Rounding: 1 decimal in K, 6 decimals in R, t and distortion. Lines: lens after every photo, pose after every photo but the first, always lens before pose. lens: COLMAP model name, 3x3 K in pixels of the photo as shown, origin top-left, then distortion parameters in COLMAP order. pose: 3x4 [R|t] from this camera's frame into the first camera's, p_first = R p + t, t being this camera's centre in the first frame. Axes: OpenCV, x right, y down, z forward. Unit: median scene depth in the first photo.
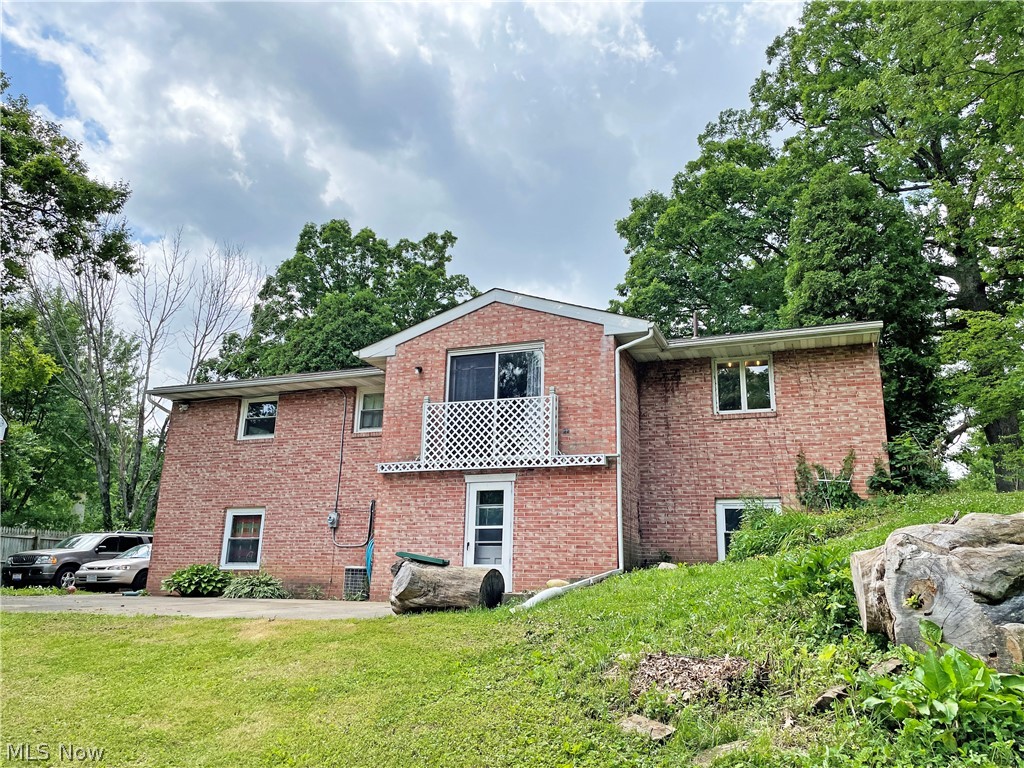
lens RADIAL K [[749.1, 0, 512.0], [0, 749.1, 384.0], [0, 0, 1]] dist [0.088021, -0.004658]
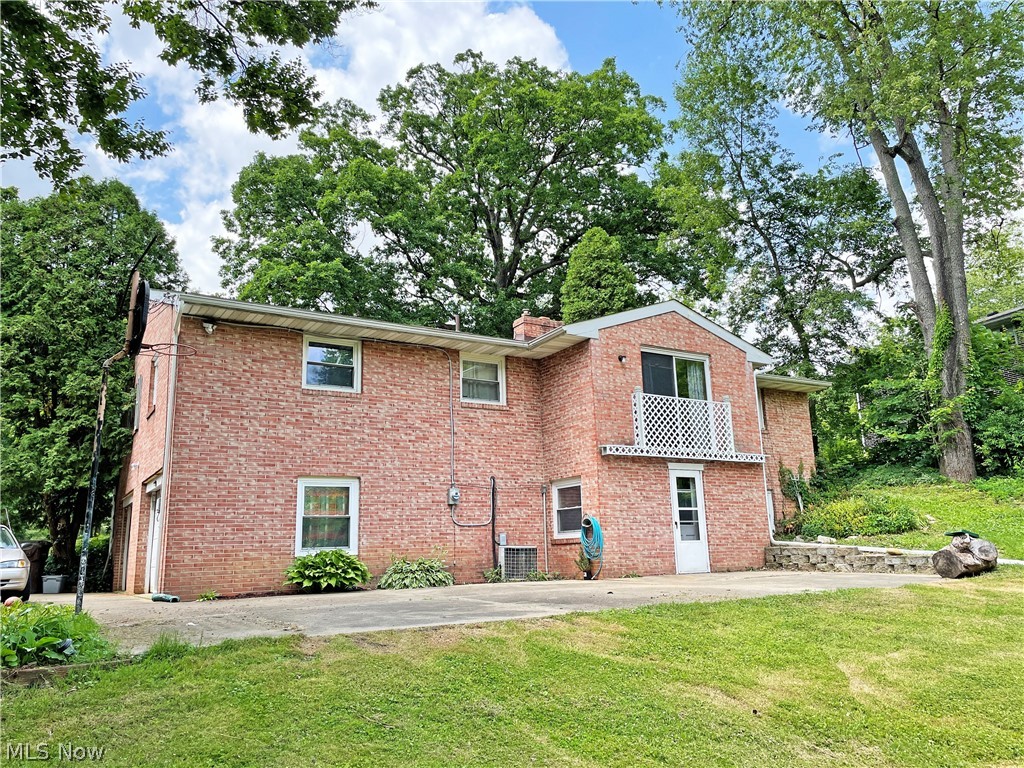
lens RADIAL K [[749.1, 0, 512.0], [0, 749.1, 384.0], [0, 0, 1]] dist [0.088021, -0.004658]
pose [[0.617511, 0.136097, 0.774699, -1.038376], [-0.159100, 0.986170, -0.046429, 0.090463], [-0.770303, -0.094585, 0.630624, 0.455268]]
